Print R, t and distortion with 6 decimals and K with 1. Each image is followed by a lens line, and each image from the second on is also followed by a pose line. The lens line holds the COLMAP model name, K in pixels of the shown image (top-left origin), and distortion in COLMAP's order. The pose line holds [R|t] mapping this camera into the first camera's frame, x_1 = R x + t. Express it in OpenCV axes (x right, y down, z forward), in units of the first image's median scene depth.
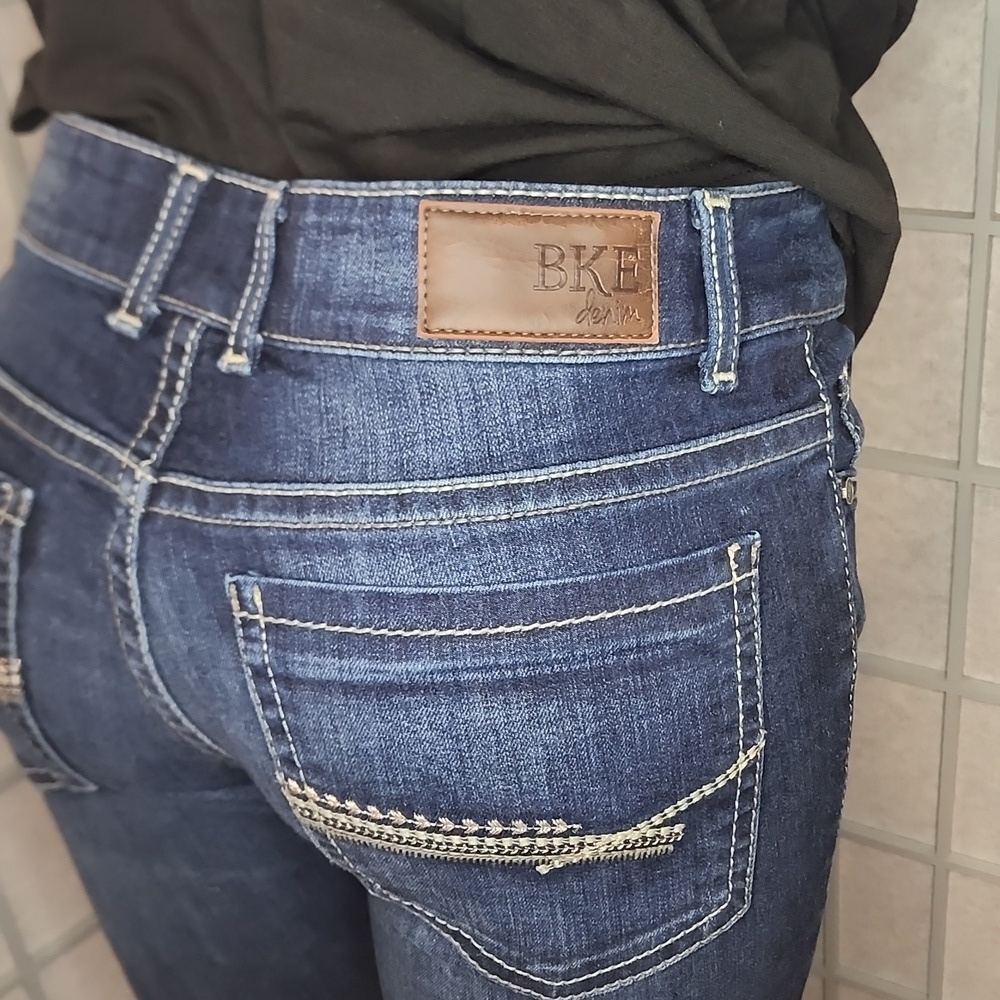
lens RADIAL K [[1423.4, 0, 500.0], [0, 1423.4, 500.0], [0, 0, 1]] dist [0.181306, -0.561828]
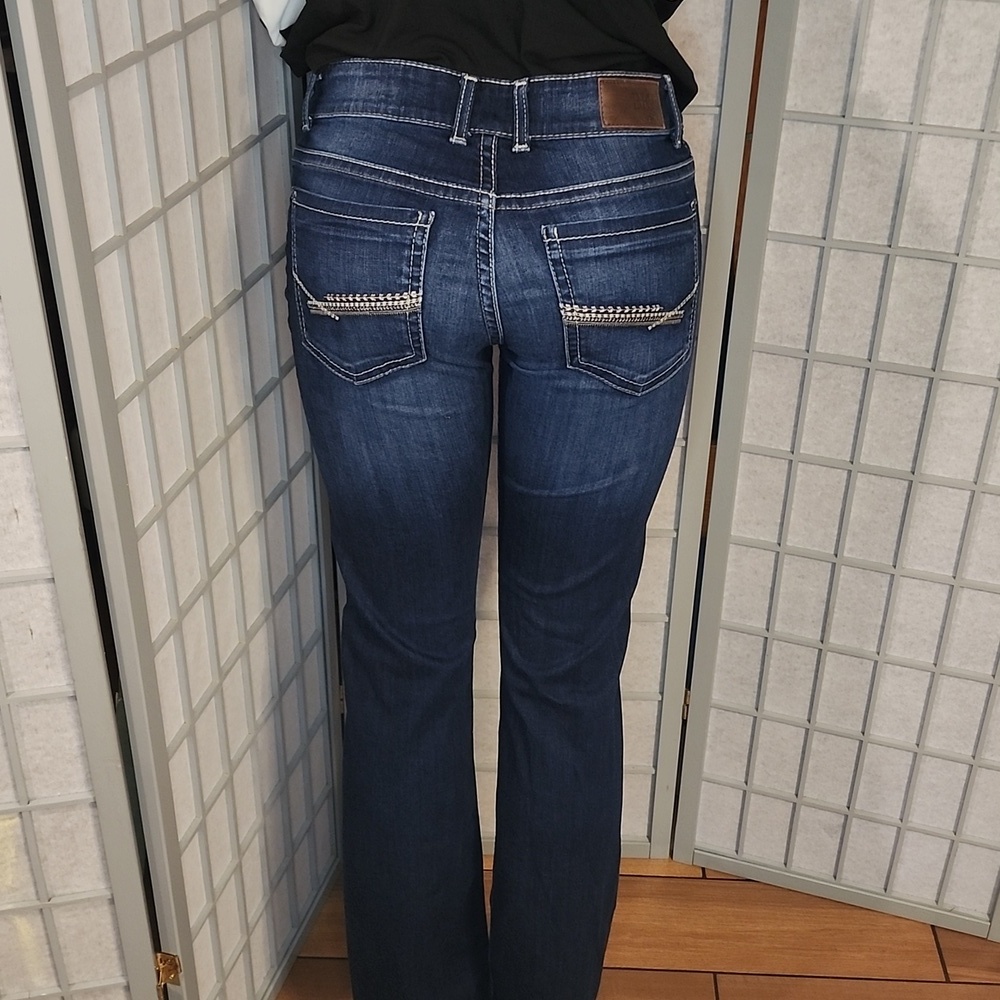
lens RADIAL K [[1377.3, 0, 487.9], [0, 1377.3, 535.0], [0, 0, 1]] dist [0.101467, -0.228525]
pose [[0.875222, -0.171359, 0.452353, -1.545418], [0.164323, 0.984864, 0.055147, 0.461855], [-0.454956, 0.026066, 0.890133, -1.234474]]
